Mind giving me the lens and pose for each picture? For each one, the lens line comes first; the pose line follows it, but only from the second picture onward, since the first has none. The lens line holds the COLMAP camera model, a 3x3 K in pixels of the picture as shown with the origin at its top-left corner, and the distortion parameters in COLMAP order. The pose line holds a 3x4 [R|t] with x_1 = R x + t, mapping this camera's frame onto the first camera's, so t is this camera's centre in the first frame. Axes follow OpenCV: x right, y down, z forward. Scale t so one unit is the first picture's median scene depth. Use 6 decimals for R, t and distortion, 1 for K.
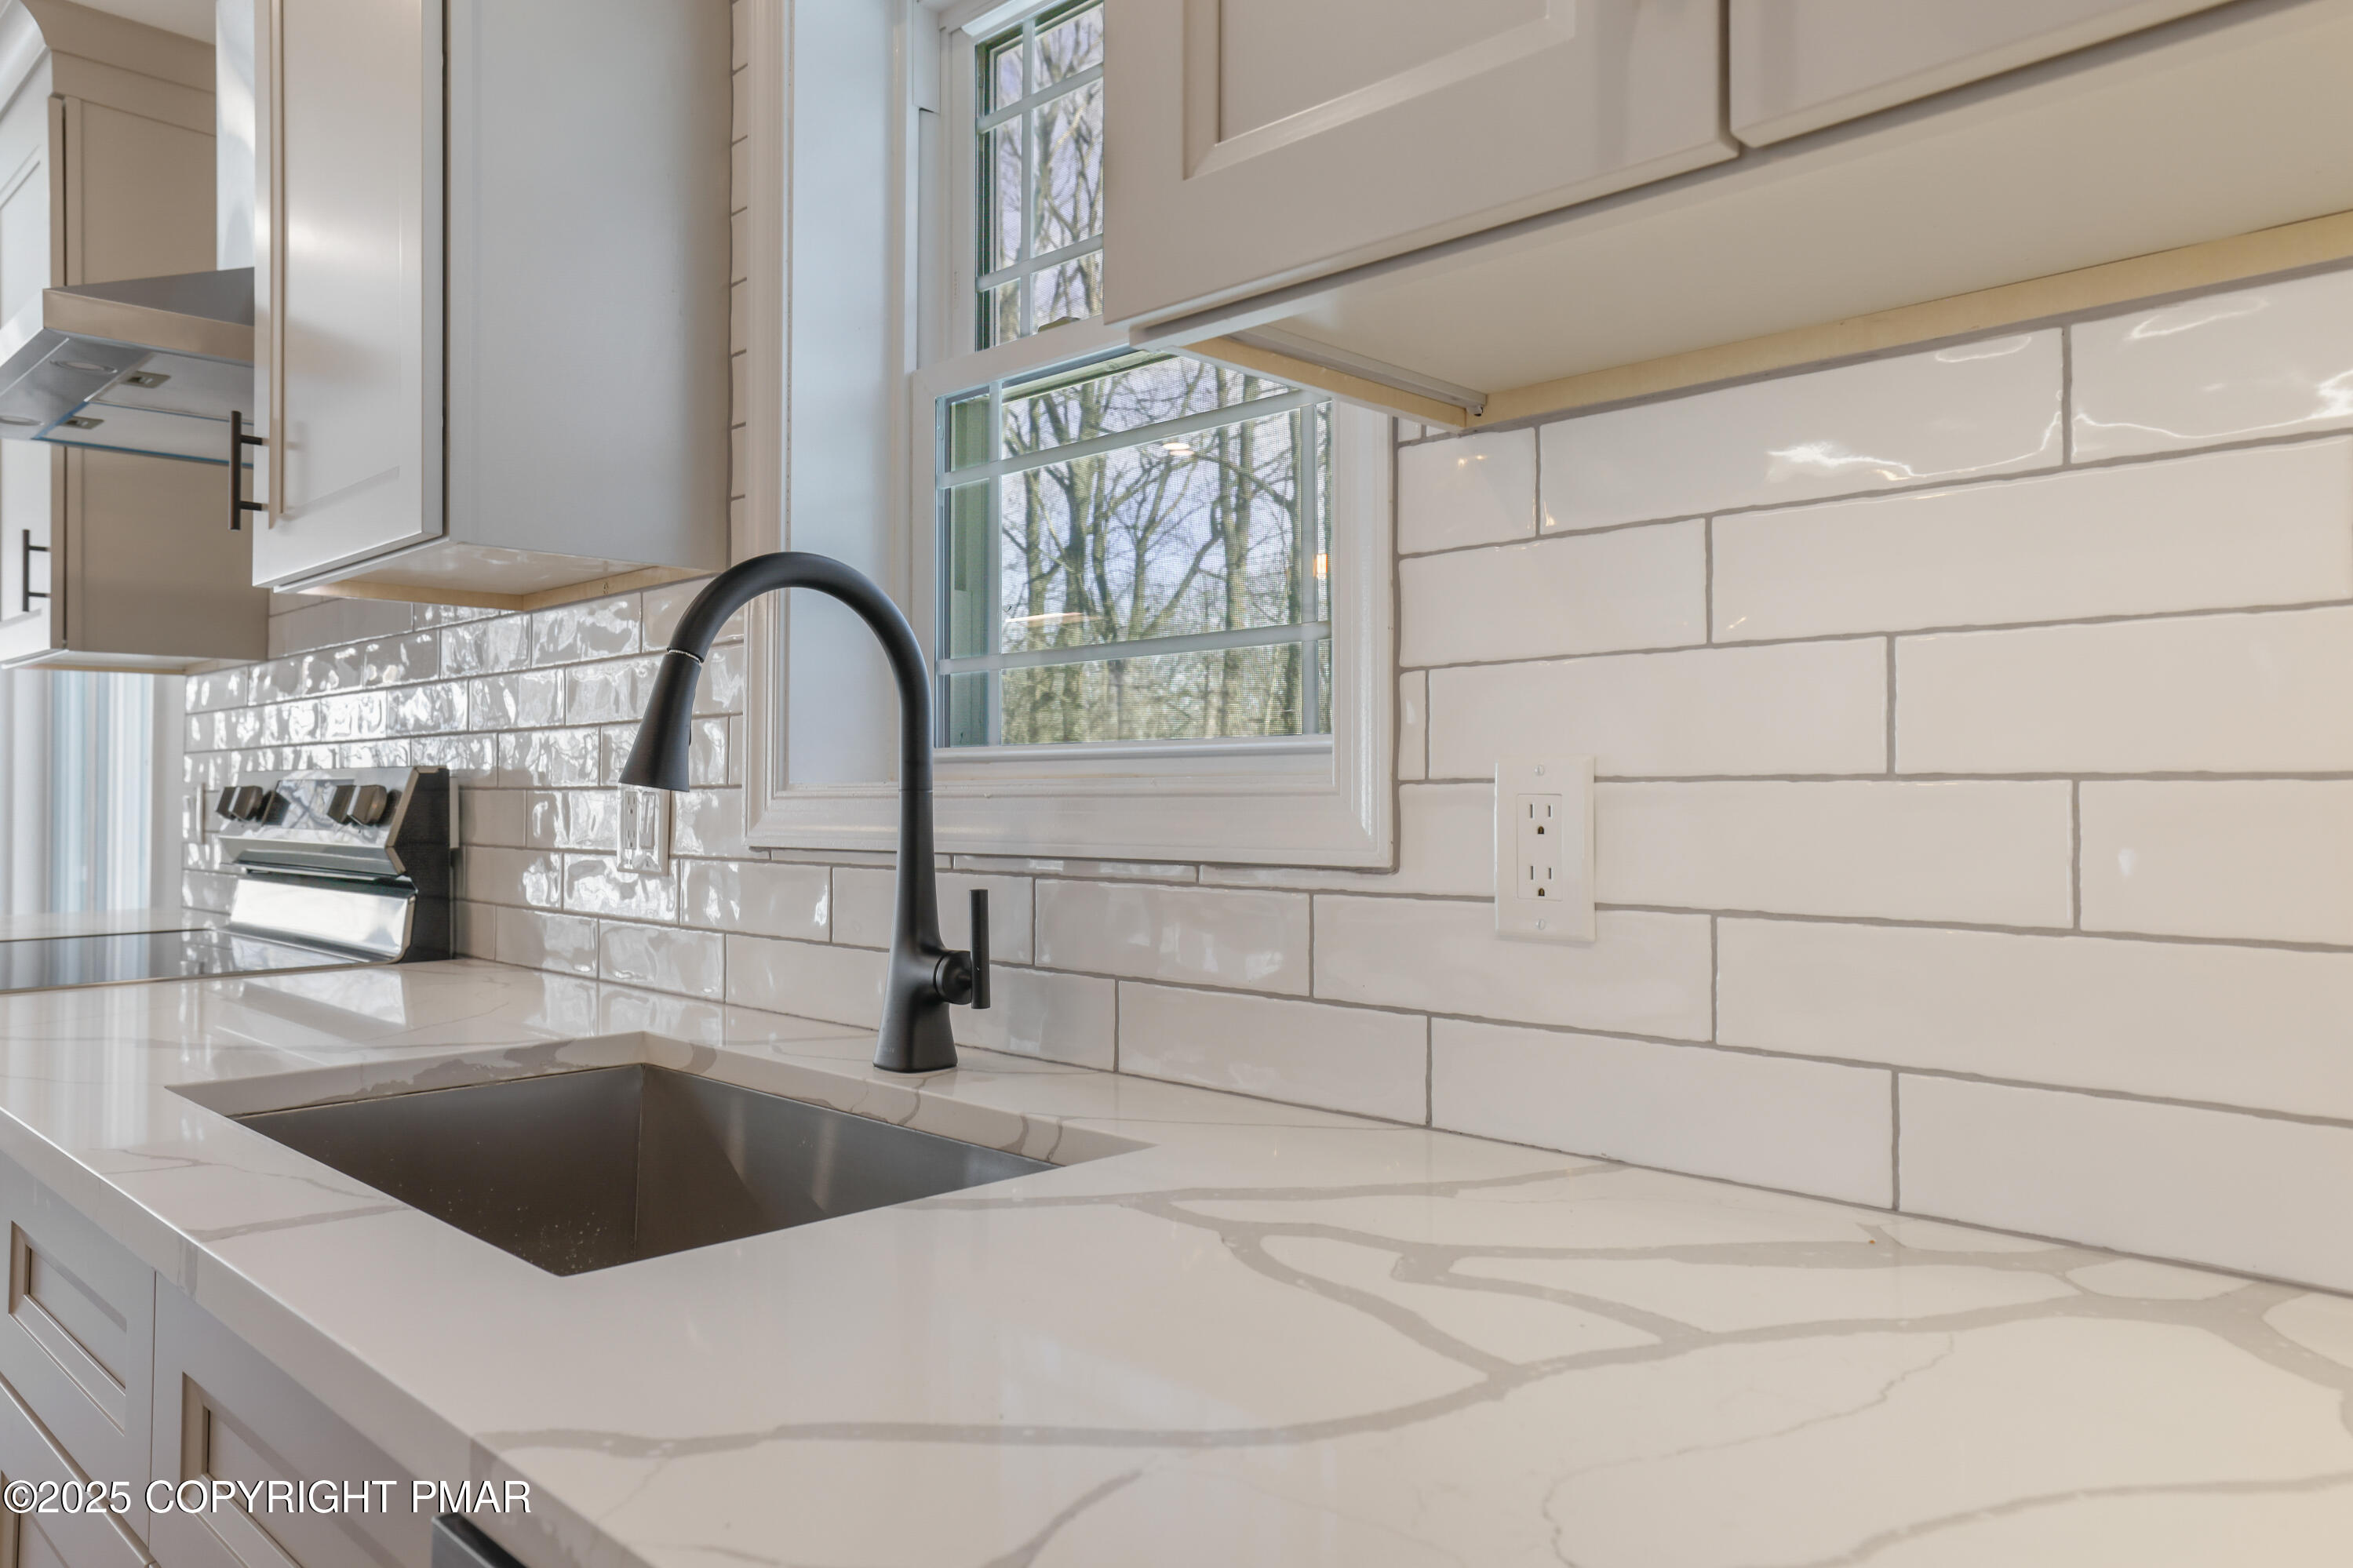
lens RADIAL K [[1586.6, 0, 1152.1], [0, 1586.6, 750.8], [0, 0, 1]] dist [0.005996, 0.027136]
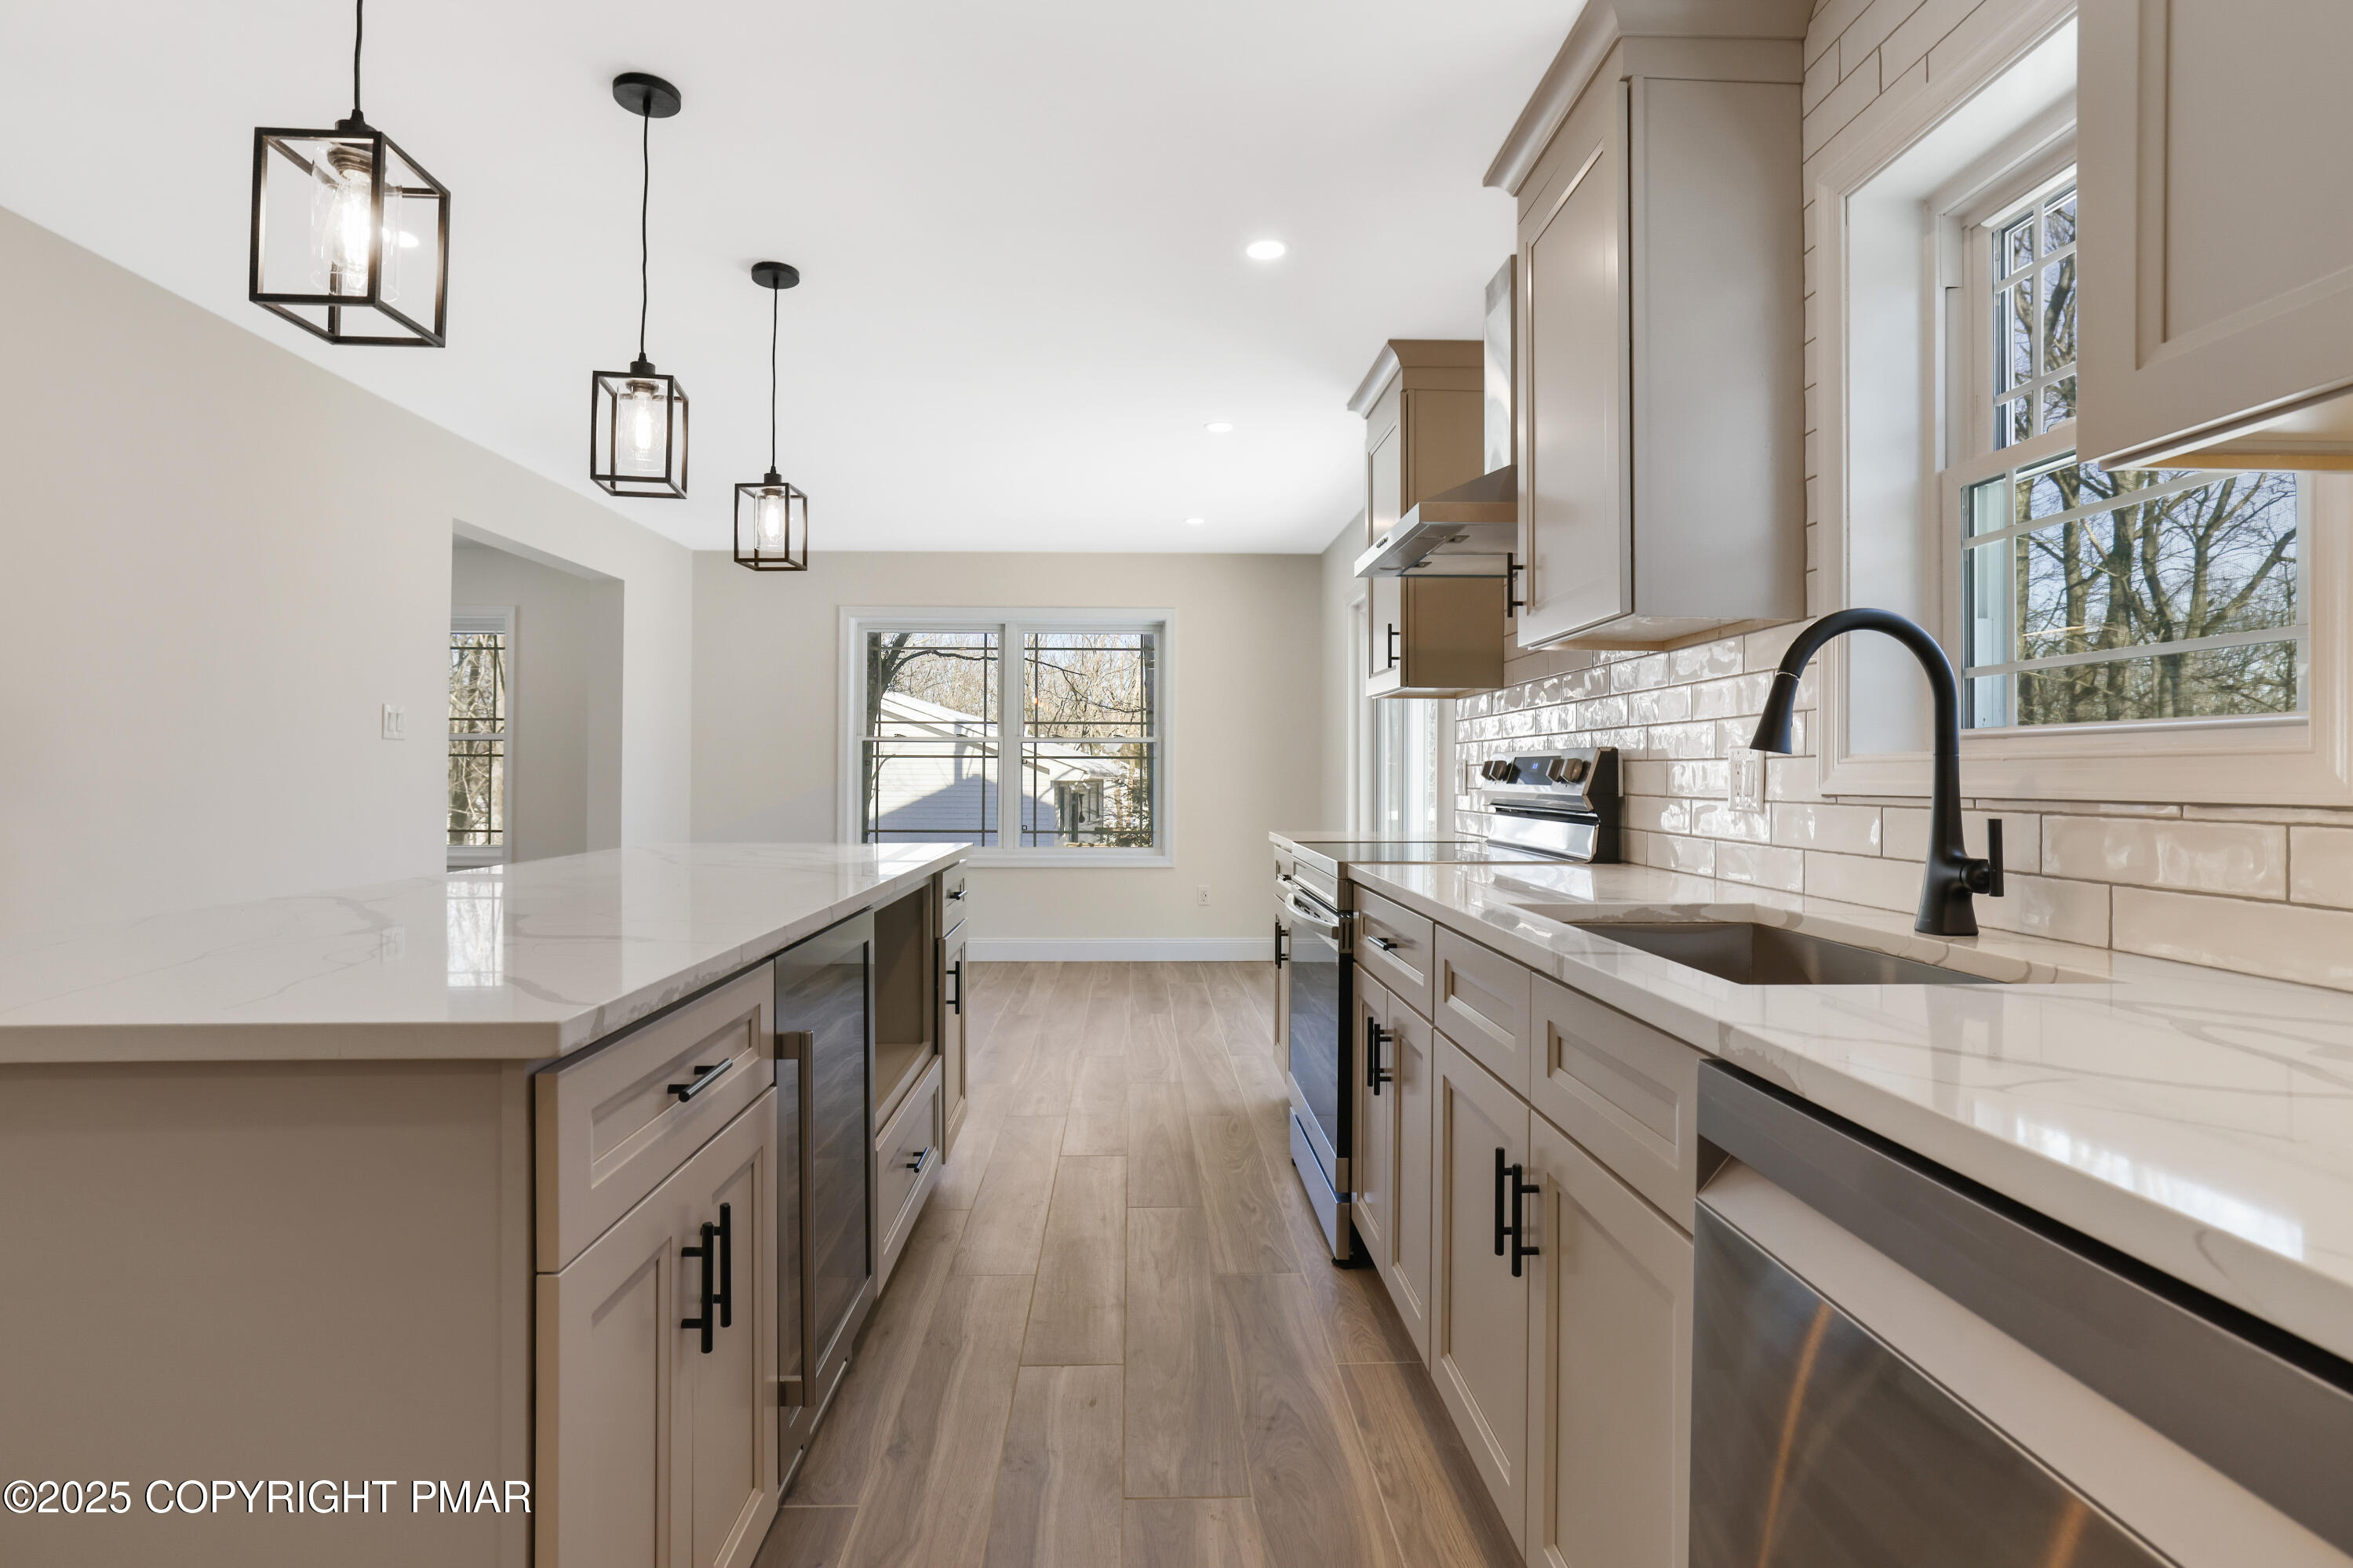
lens RADIAL K [[1152.4, 0, 1175.1], [0, 1152.4, 760.7], [0, 0, 1]] dist [-0.043064, 0.025869]
pose [[0.734458, -0.001046, -0.678653, 0.030925], [0.010332, 0.999900, 0.009641, 0.007692], [0.678575, -0.014092, 0.734396, -0.195997]]
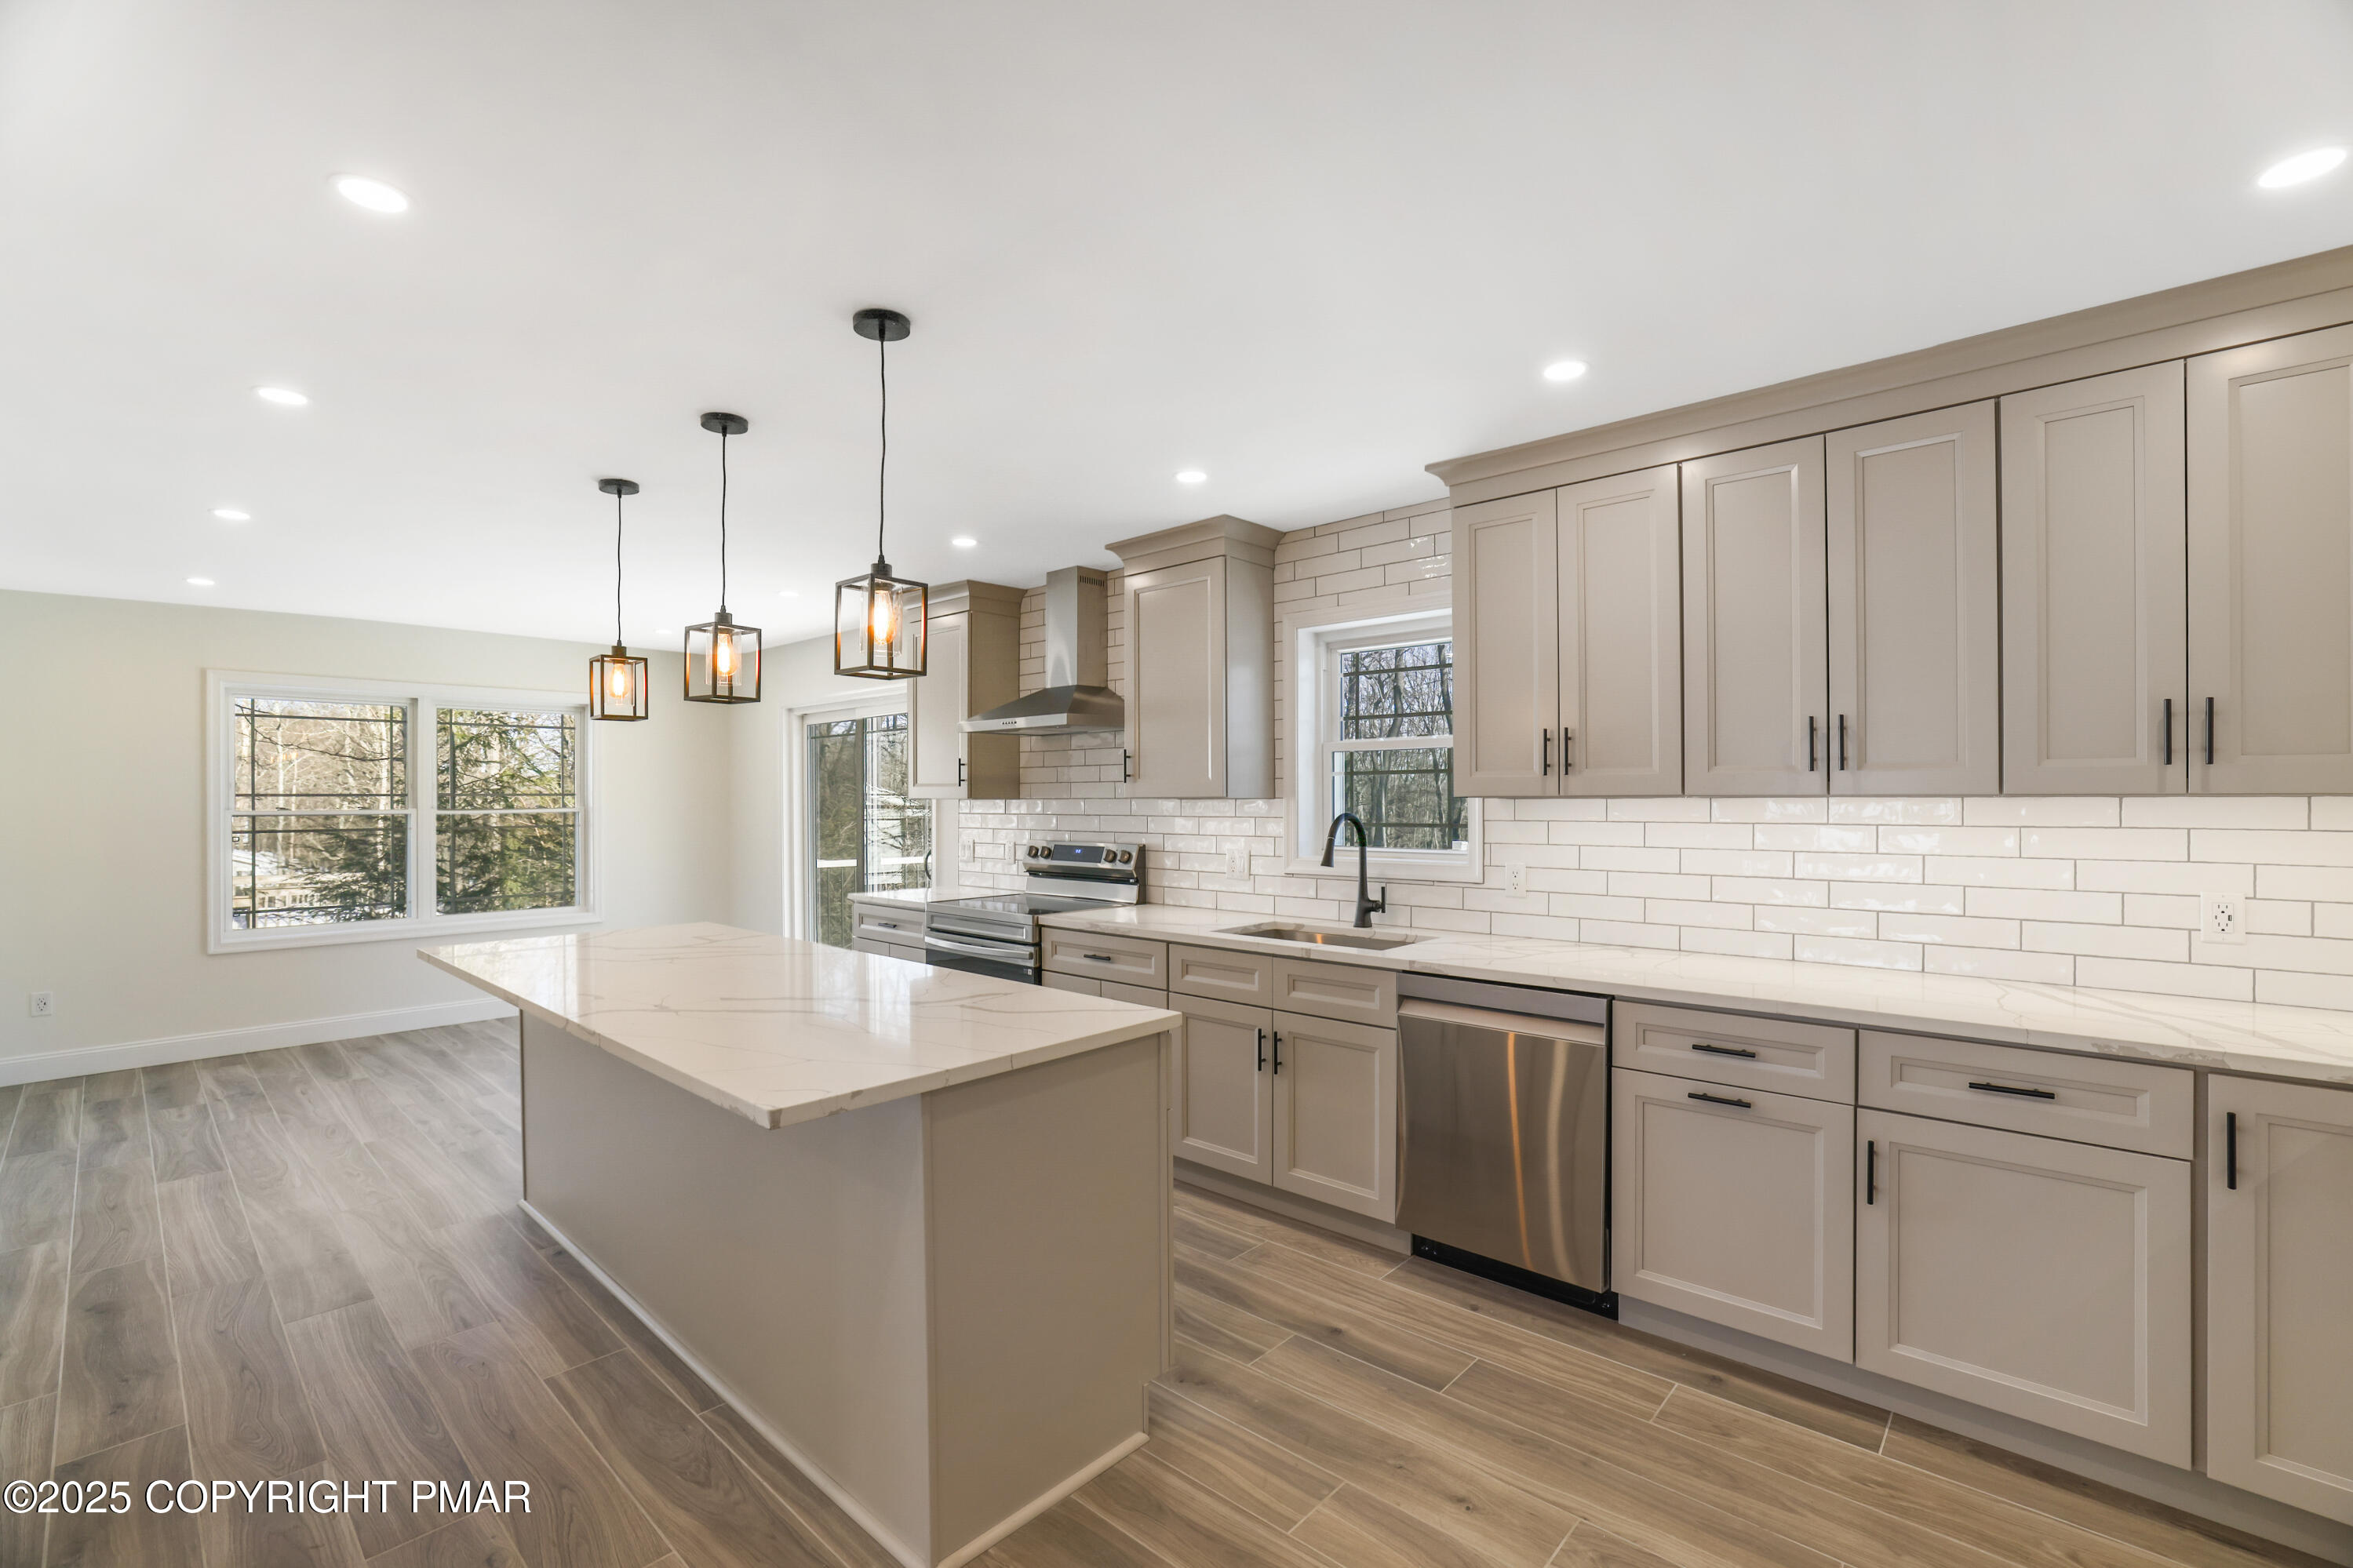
lens RADIAL K [[1006.5, 0, 1180.0], [0, 1006.5, 793.0], [0, 0, 1]] dist [-0.000654, 0.000351]
pose [[0.998790, -0.002260, 0.049129, -0.481111], [0.001186, 0.999760, 0.021878, -0.141084], [-0.049167, -0.021794, 0.998553, -1.062114]]
